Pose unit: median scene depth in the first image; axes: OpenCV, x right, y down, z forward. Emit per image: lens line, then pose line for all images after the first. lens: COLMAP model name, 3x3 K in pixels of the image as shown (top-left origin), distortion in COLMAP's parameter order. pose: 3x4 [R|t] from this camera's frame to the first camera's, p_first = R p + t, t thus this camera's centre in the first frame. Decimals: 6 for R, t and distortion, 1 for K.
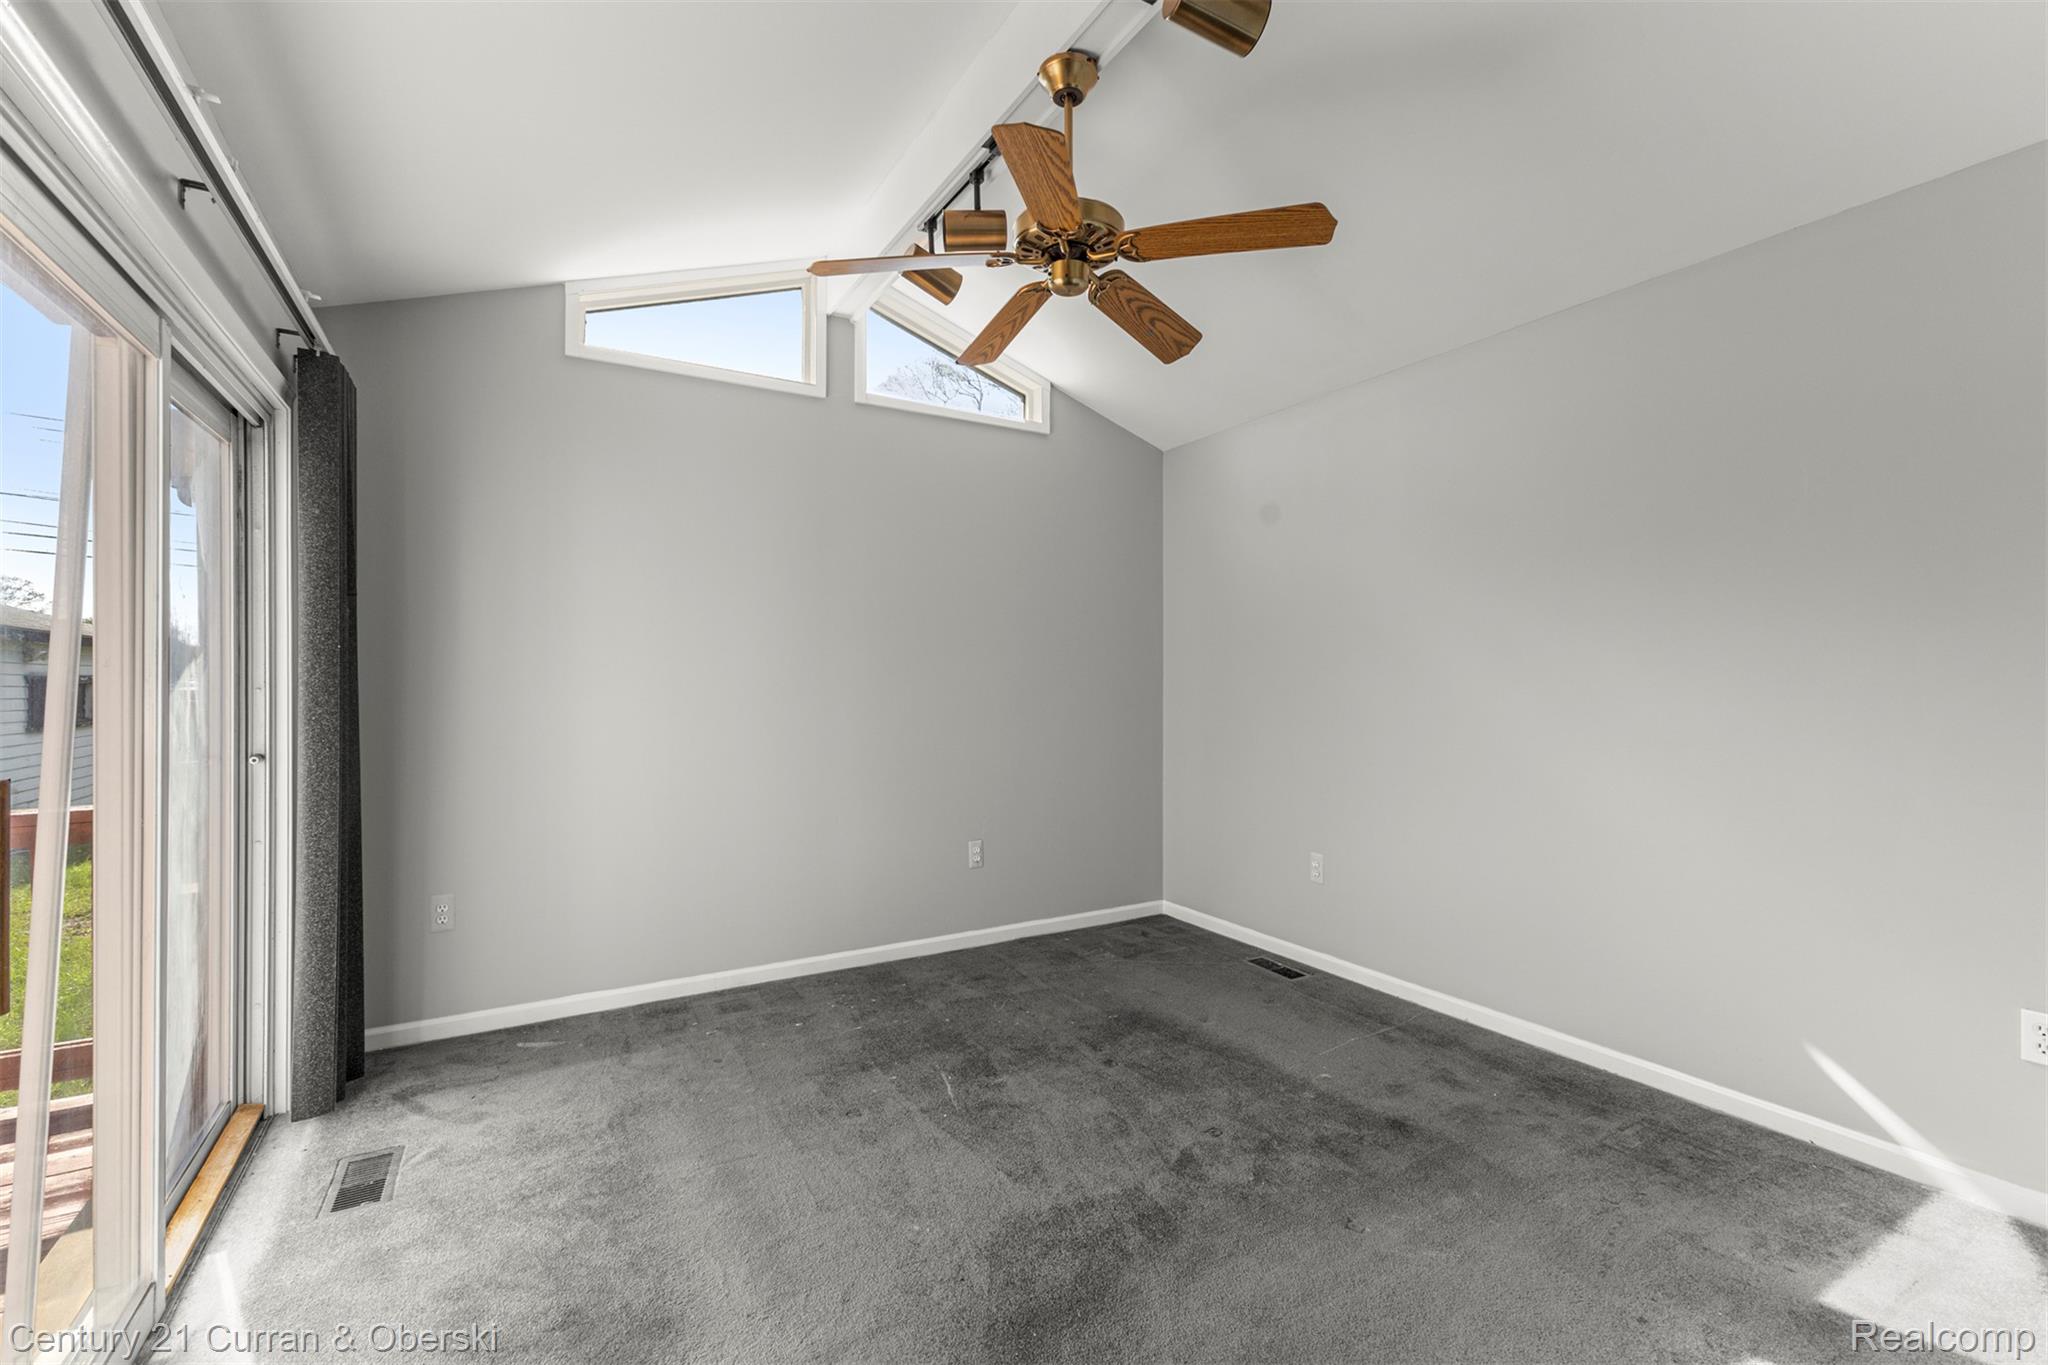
lens RADIAL K [[884.6, 0, 1030.8], [0, 884.6, 678.3], [0, 0, 1]] dist [0.002077, -0.000210]
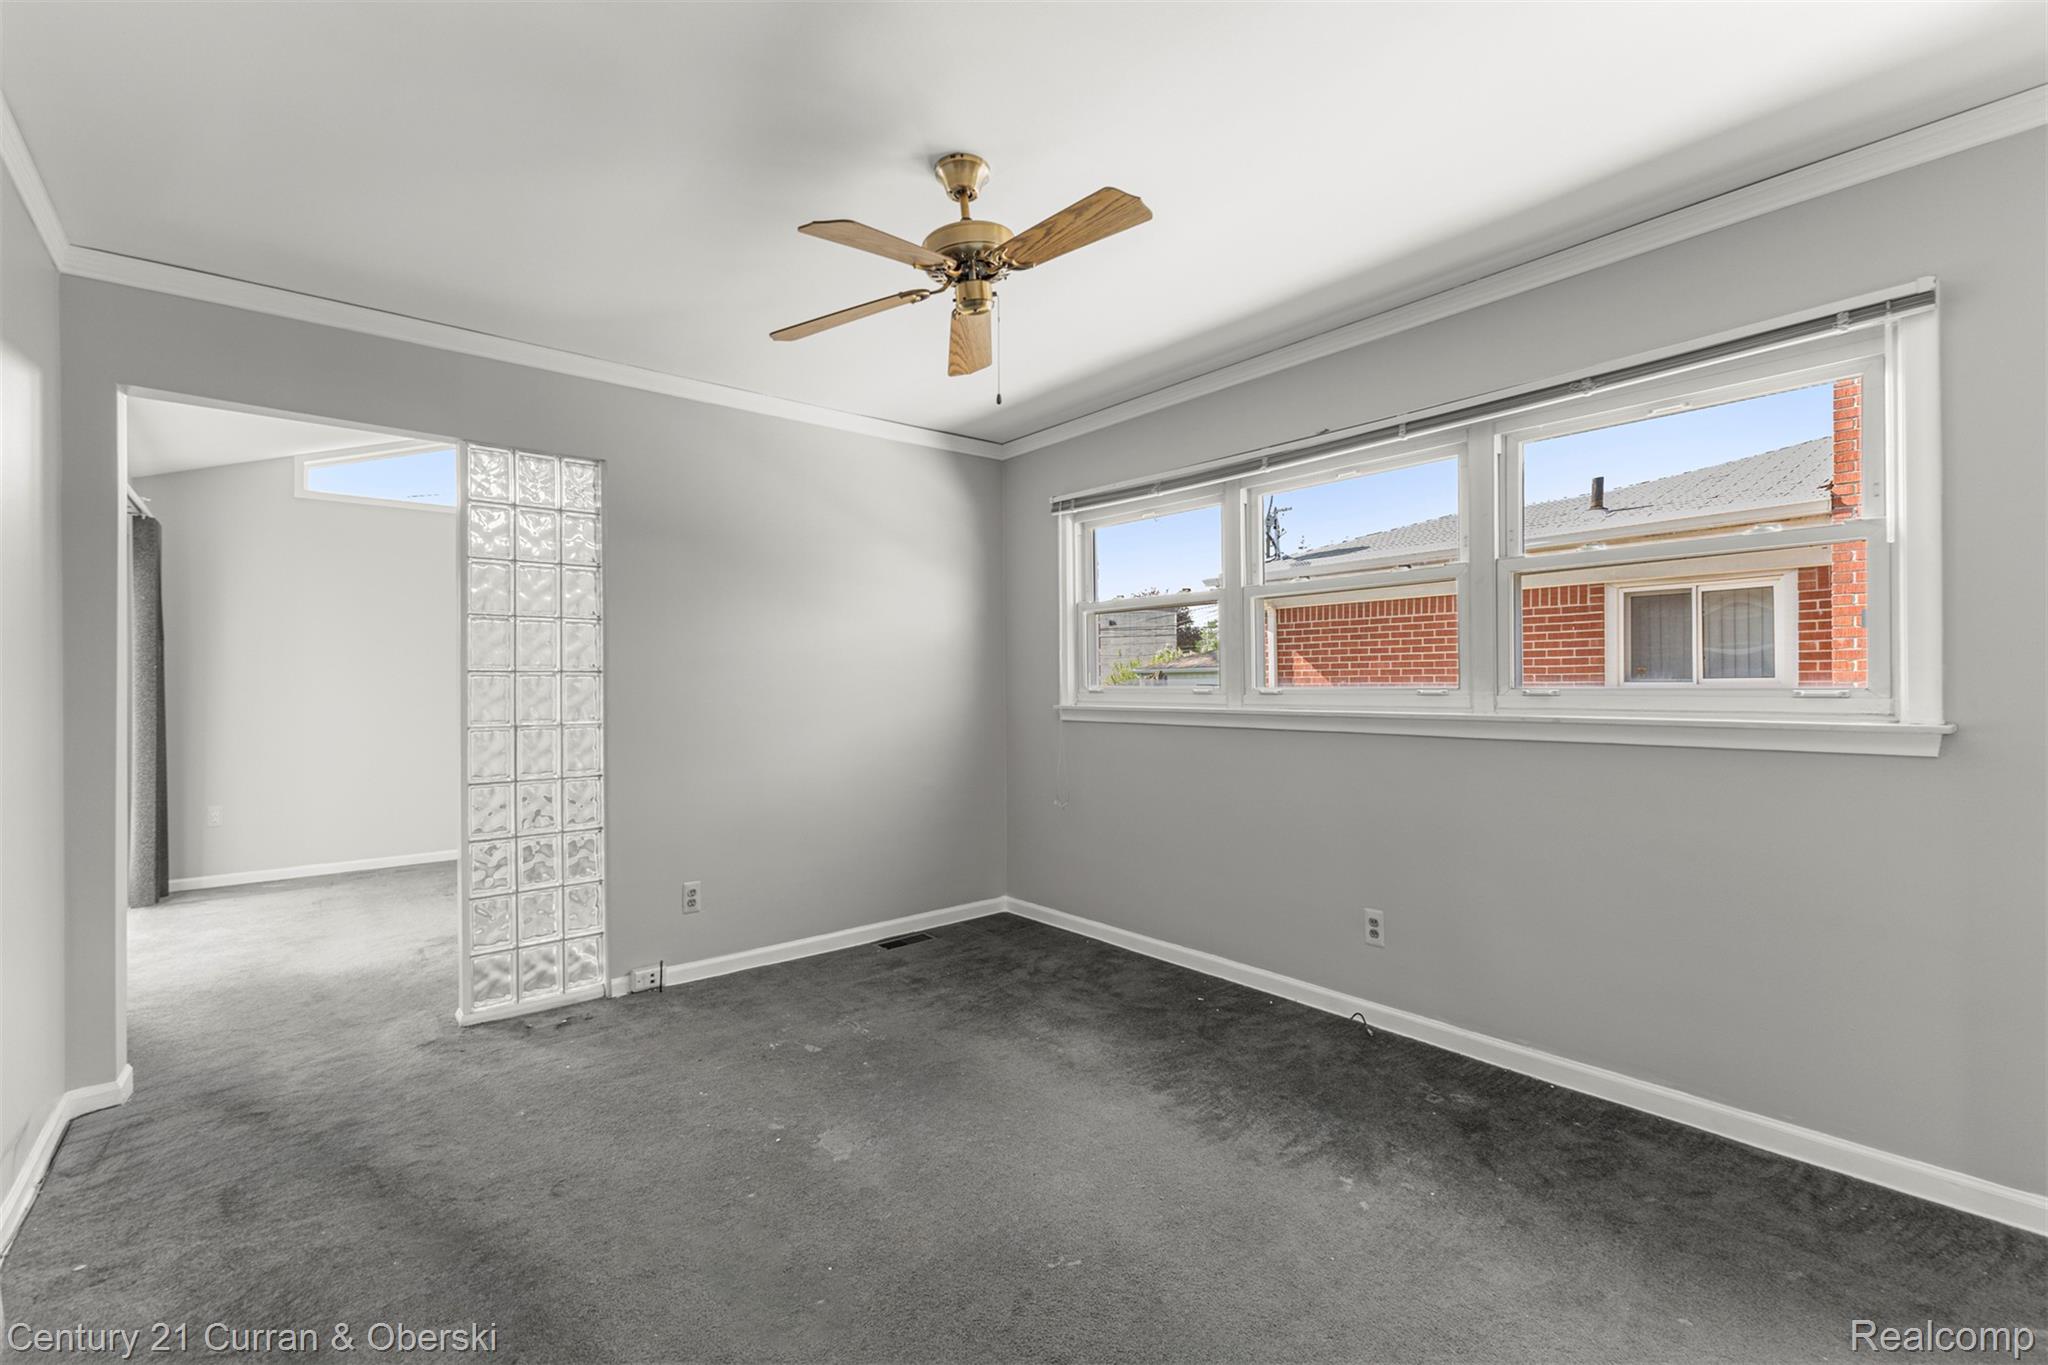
lens RADIAL K [[884.6, 0, 1030.8], [0, 884.6, 678.3], [0, 0, 1]] dist [0.002077, -0.000210]
pose [[0.985681, -0.007600, 0.168448, 0.759440], [0.008321, 0.999959, -0.003573, 0.012658], [-0.168414, 0.004923, 0.985704, -1.201312]]
